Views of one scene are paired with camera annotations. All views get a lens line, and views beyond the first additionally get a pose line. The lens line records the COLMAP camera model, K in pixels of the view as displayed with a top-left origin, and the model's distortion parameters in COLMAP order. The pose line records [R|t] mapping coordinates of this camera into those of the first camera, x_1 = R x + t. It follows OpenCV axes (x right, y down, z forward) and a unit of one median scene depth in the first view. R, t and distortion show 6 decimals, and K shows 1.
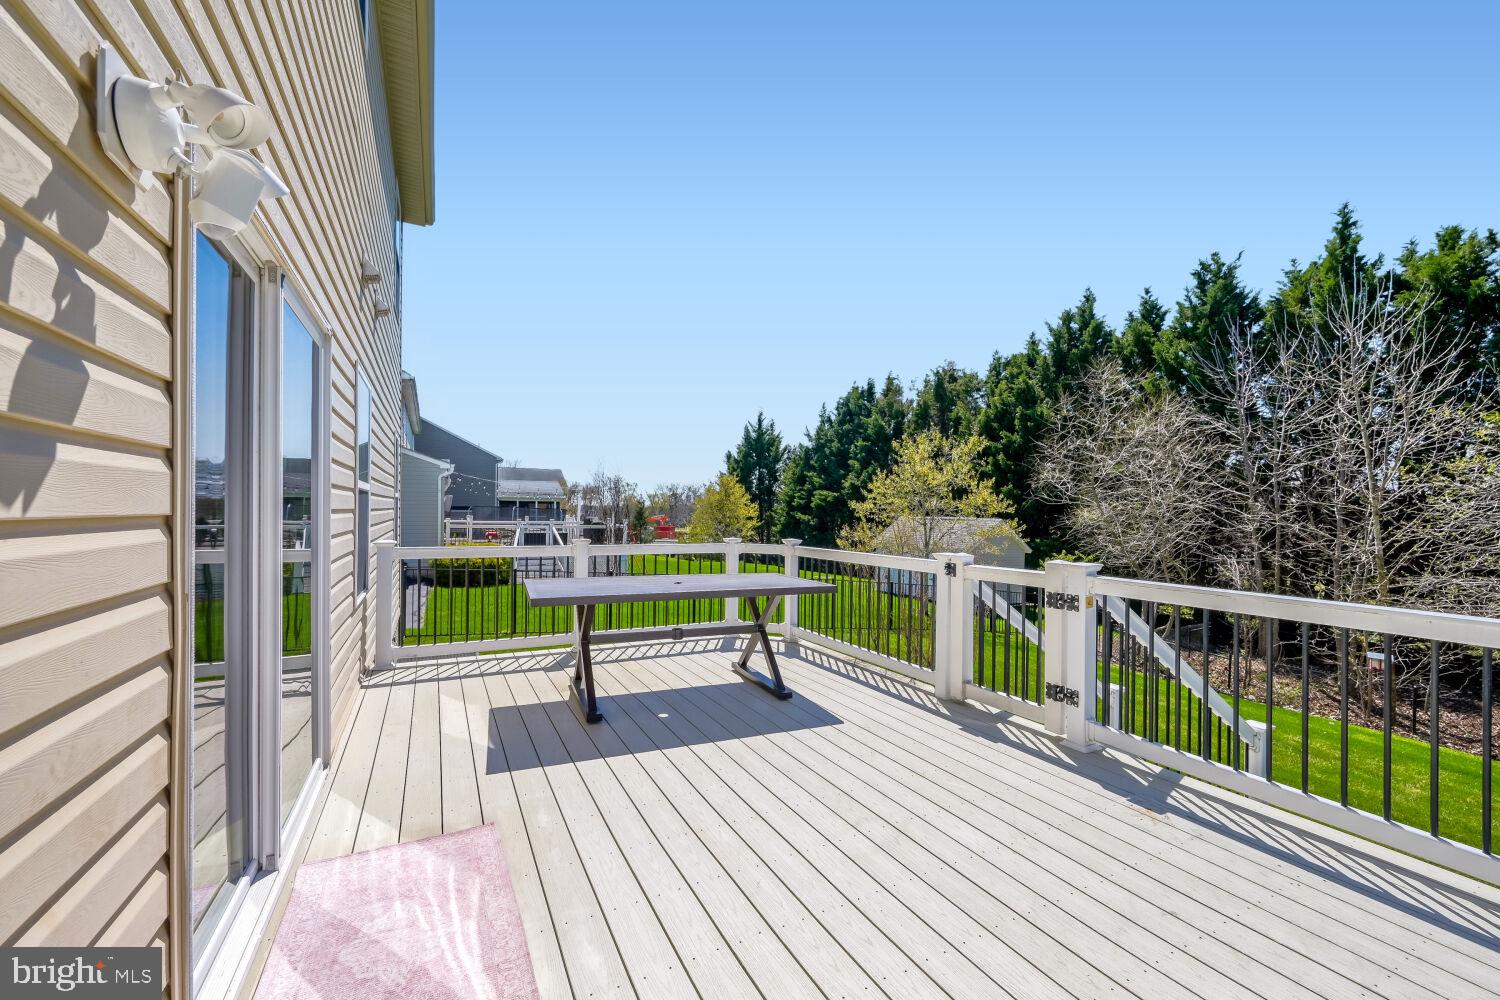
lens RADIAL K [[597.6, 0, 754.0], [0, 597.6, 514.6], [0, 0, 1]] dist [0.001801, 0.001152]
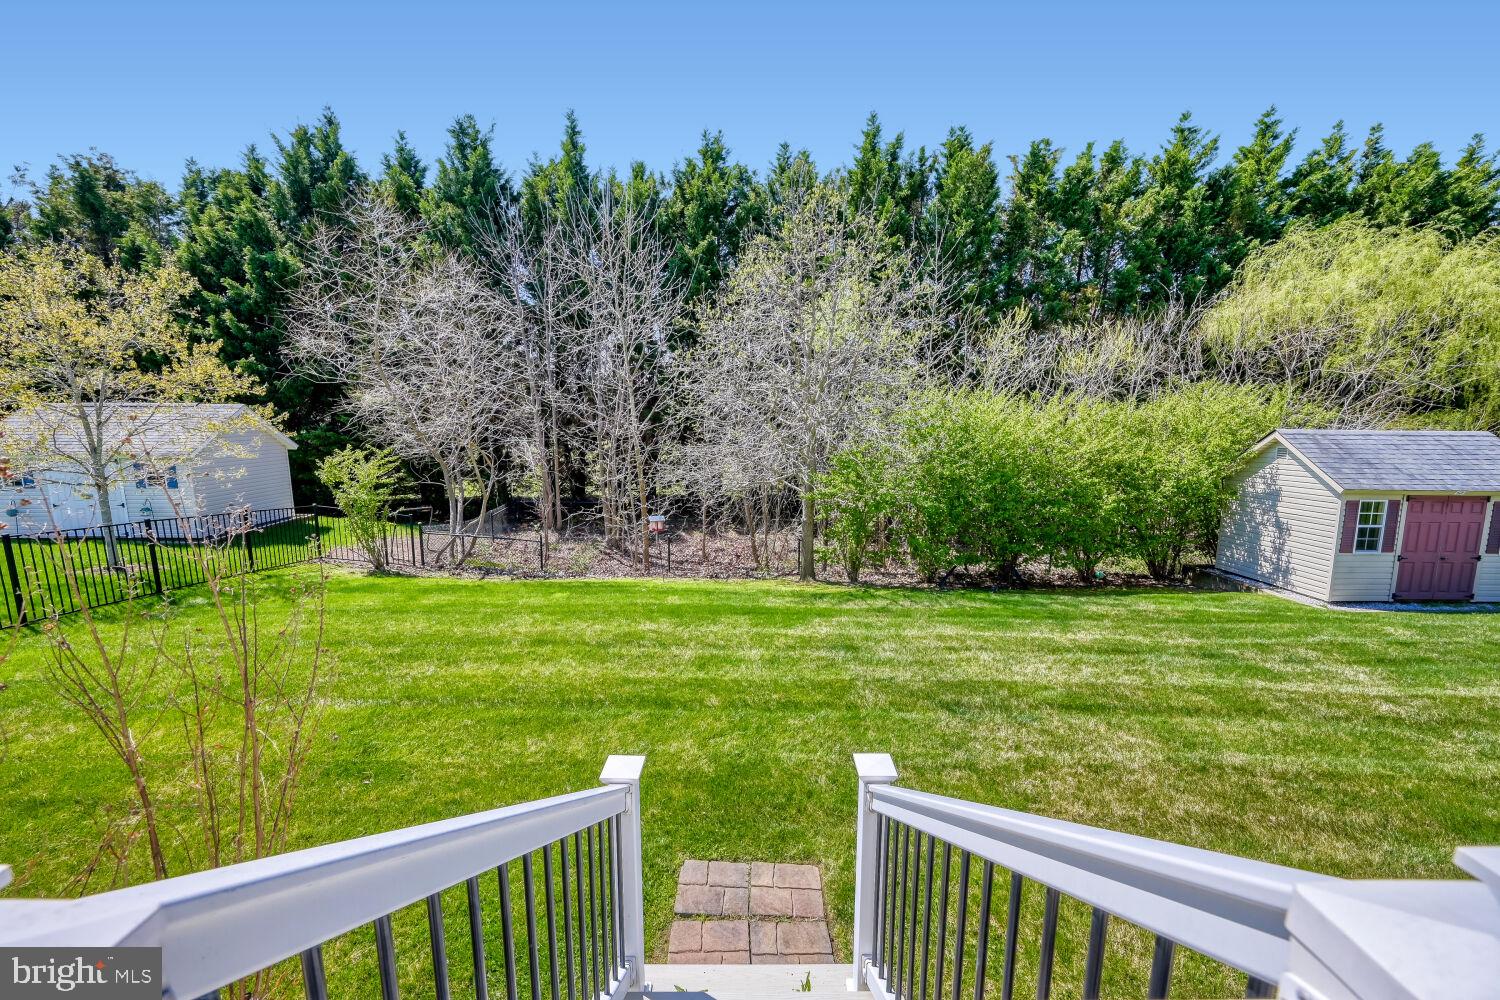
lens RADIAL K [[597.6, 0, 752.4], [0, 597.6, 501.0], [0, 0, 1]] dist [0.001801, 0.001152]
pose [[0.458273, -0.158580, 0.874550, 0.060366], [0.007974, 0.984649, 0.174366, 0.001153], [-0.888776, -0.072933, 0.452503, 0.154501]]
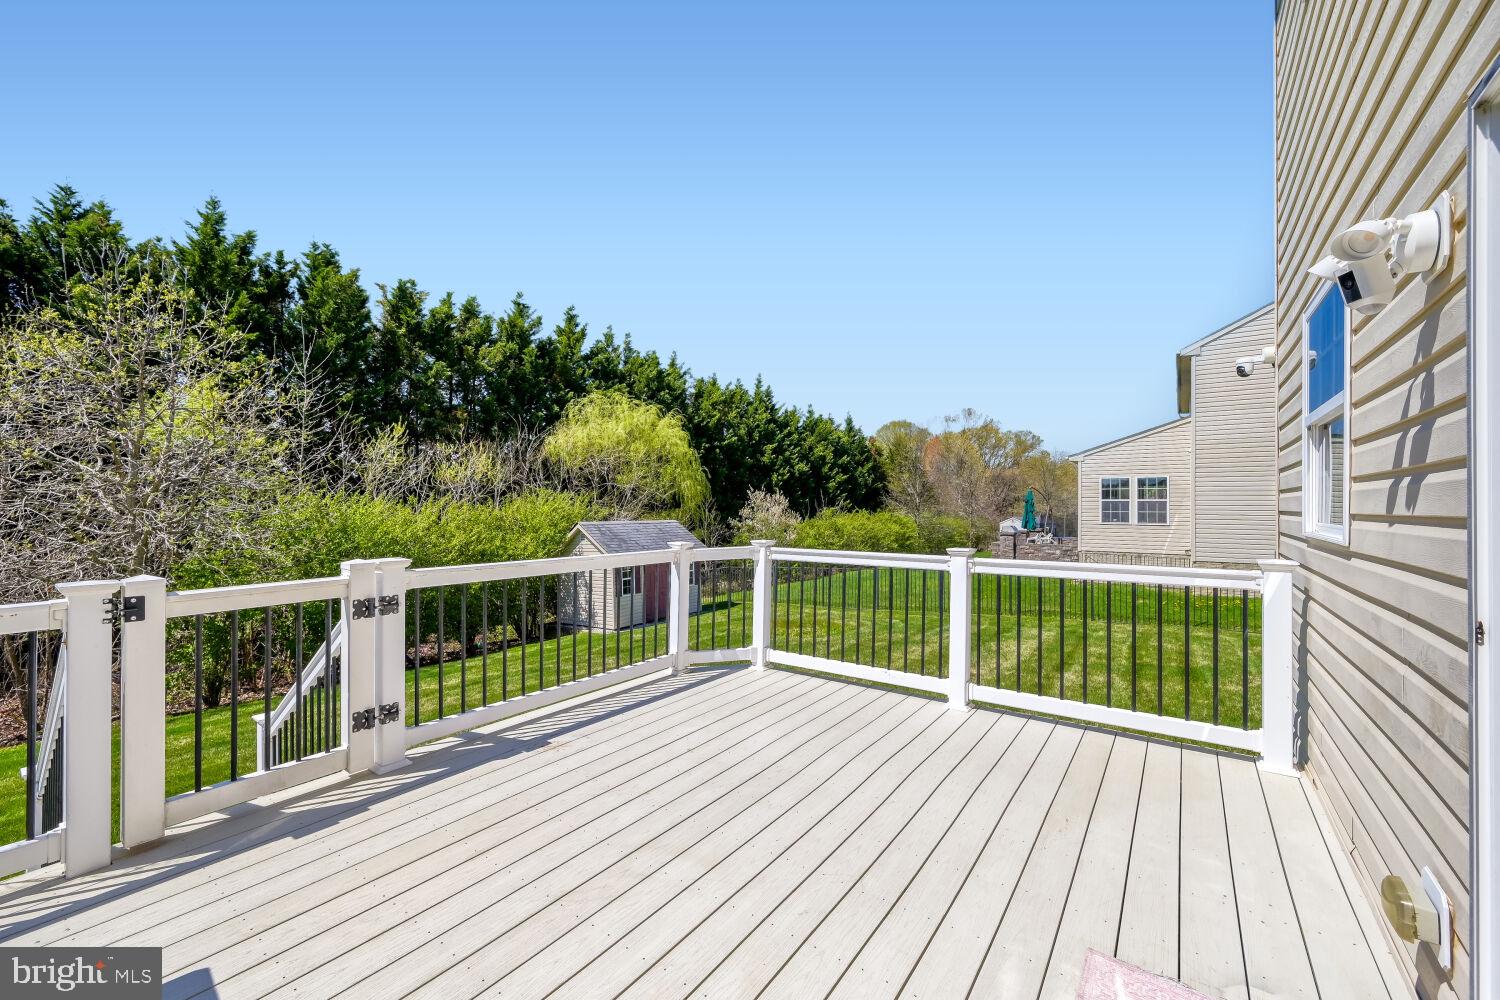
lens RADIAL K [[597.6, 0, 745.3], [0, 597.6, 505.1], [0, 0, 1]] dist [0.001801, 0.001152]
pose [[-0.424588, -0.015350, 0.905256, -0.066410], [0.000158, 0.999855, 0.017027, -0.001793], [-0.905387, 0.007372, -0.424524, 0.125840]]
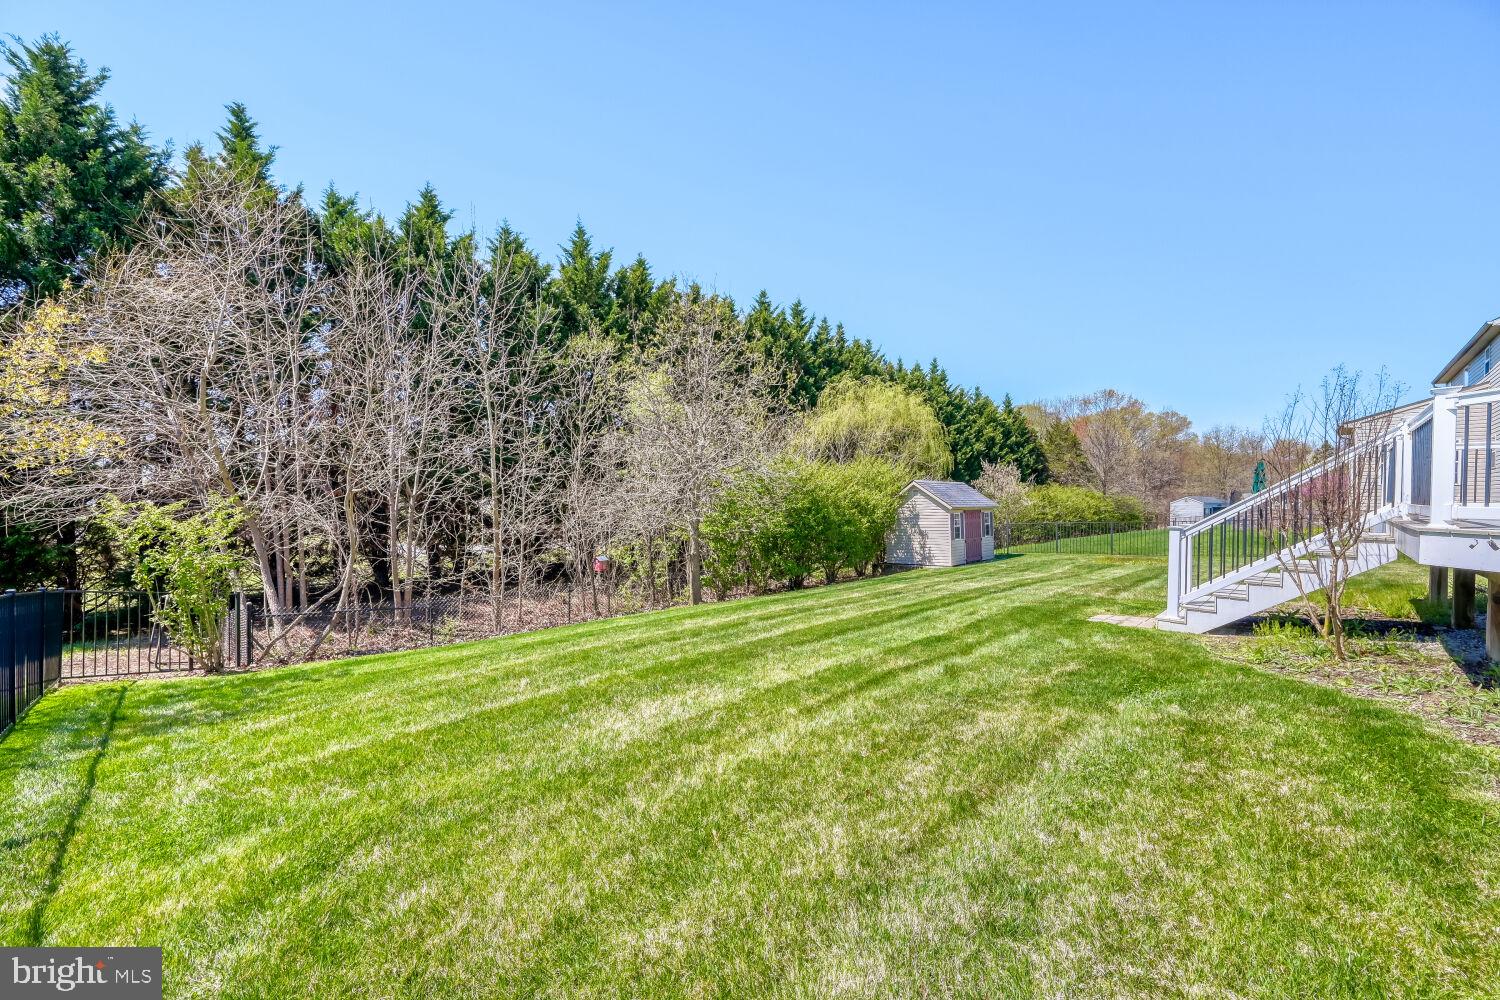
lens RADIAL K [[597.6, 0, 744.7], [0, 597.6, 501.1], [0, 0, 1]] dist [0.001801, 0.001152]
pose [[-0.302655, -0.022640, 0.952831, -0.083120], [0.001781, 0.999703, 0.024320, 0.042308], [-0.953099, 0.009058, -0.302525, 0.521091]]
